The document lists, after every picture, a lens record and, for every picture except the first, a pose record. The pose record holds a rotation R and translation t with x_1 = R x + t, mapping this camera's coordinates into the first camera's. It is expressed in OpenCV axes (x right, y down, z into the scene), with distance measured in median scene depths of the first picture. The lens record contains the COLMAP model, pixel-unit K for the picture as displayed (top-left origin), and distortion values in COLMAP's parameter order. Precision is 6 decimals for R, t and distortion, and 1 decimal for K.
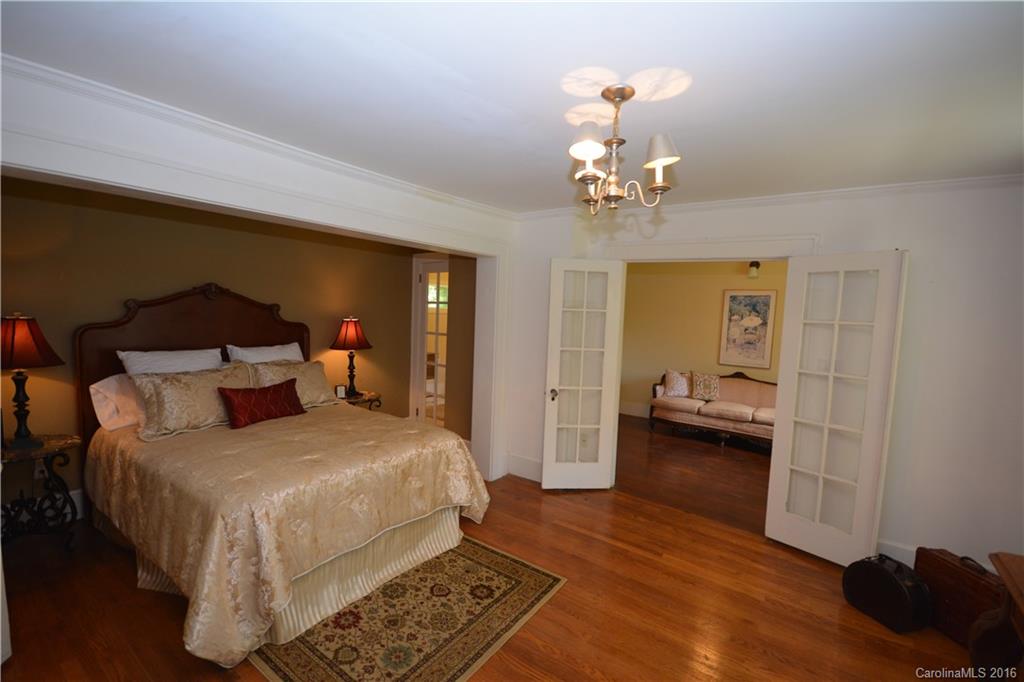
lens RADIAL K [[453.2, 0, 503.7], [0, 453.2, 345.4], [0, 0, 1]] dist [0.011530, 0.000137]
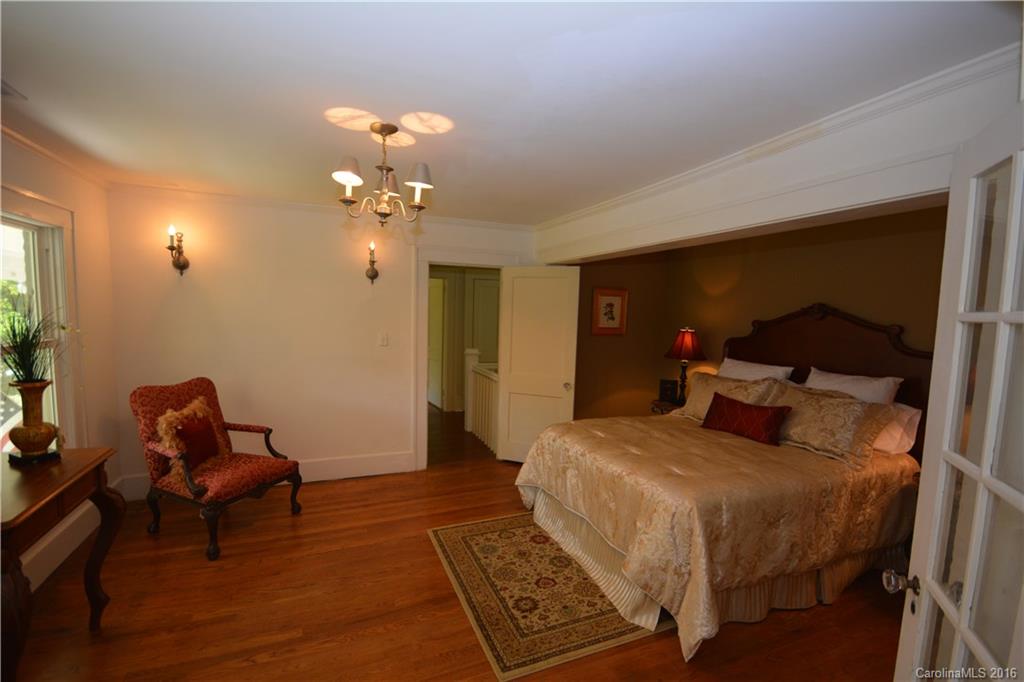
lens RADIAL K [[453.2, 0, 505.3], [0, 453.2, 343.1], [0, 0, 1]] dist [0.011530, 0.000137]
pose [[-0.523431, 0.003521, -0.852061, 0.825714], [-0.119576, 0.989792, 0.077547, -0.072601], [0.843636, 0.142477, -0.517667, 1.449366]]
